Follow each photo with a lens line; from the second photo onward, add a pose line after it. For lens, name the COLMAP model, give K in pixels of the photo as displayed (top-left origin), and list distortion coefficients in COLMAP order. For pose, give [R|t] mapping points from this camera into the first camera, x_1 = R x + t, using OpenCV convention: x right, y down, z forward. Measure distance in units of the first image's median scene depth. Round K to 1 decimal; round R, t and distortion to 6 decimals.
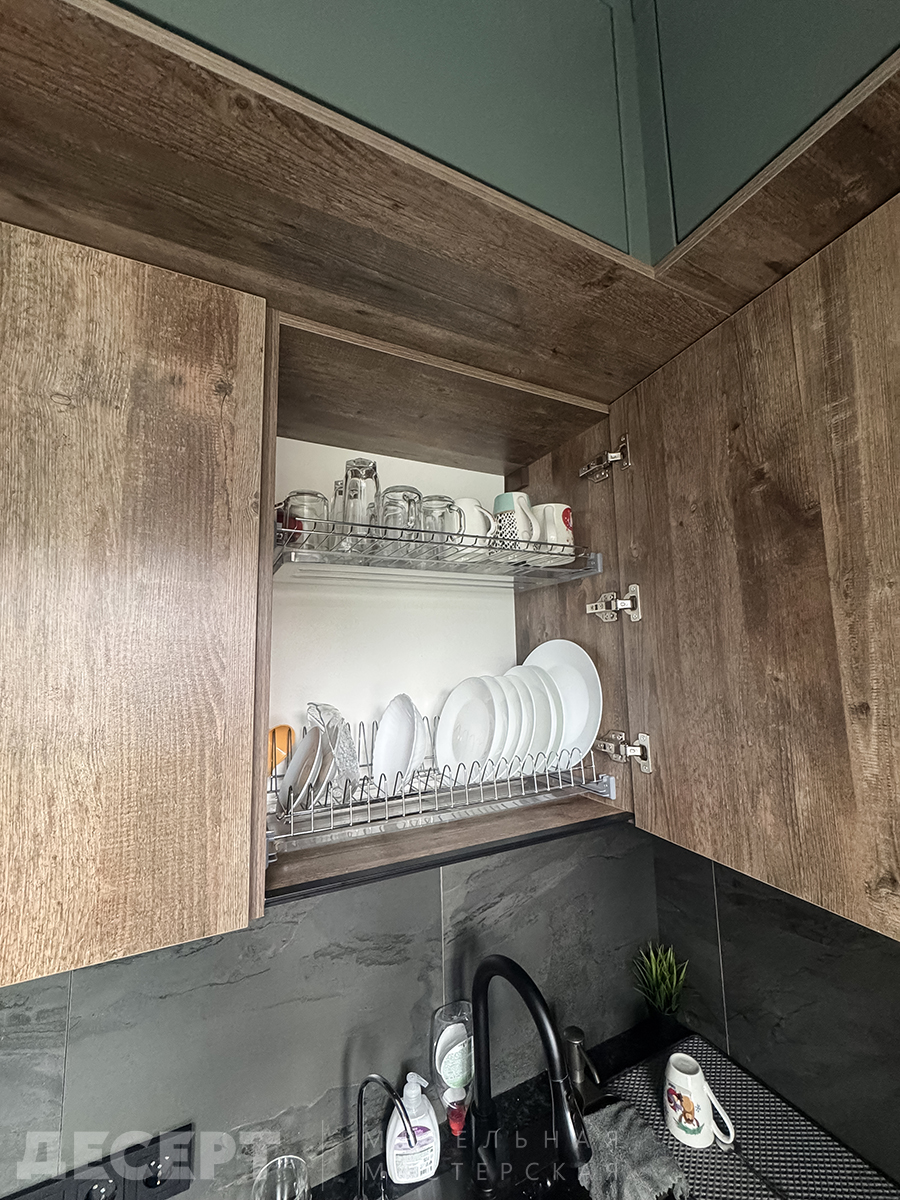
lens RADIAL K [[486.7, 0, 441.2], [0, 486.7, 601.0], [0, 0, 1]] dist [-0.002048, 0.000363]
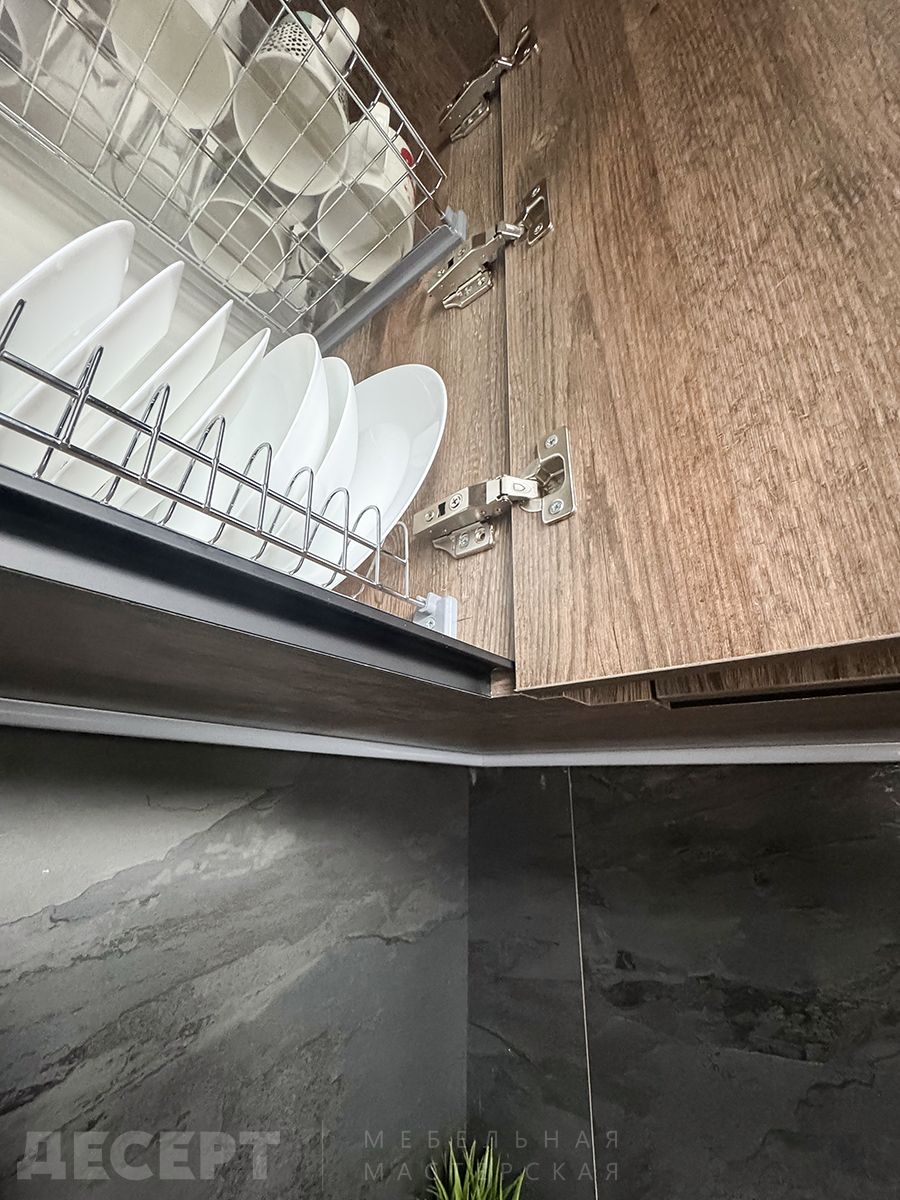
lens RADIAL K [[486.7, 0, 448.2], [0, 486.7, 606.1], [0, 0, 1]] dist [-0.002048, 0.000363]
pose [[0.905930, 0.194400, 0.376165, 0.190253], [-0.093672, 0.958380, -0.269693, 0.423855], [-0.412937, 0.209086, 0.886434, 0.606765]]
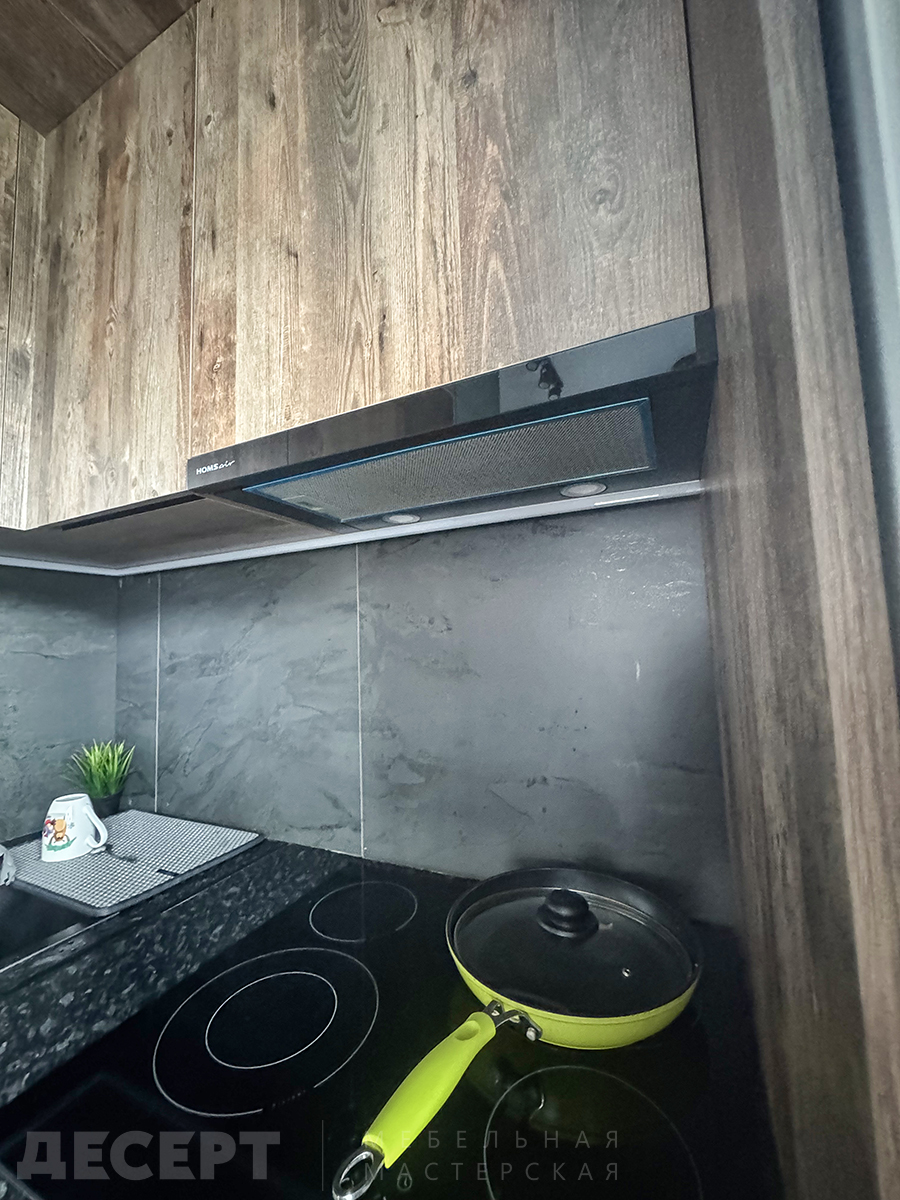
lens RADIAL K [[486.7, 0, 446.4], [0, 486.7, 602.8], [0, 0, 1]] dist [-0.002048, 0.000363]
pose [[0.786649, 0.044727, 0.615778, 0.462536], [-0.054975, 0.998485, -0.002295, 0.480809], [-0.614948, -0.032048, 0.787916, -0.297425]]
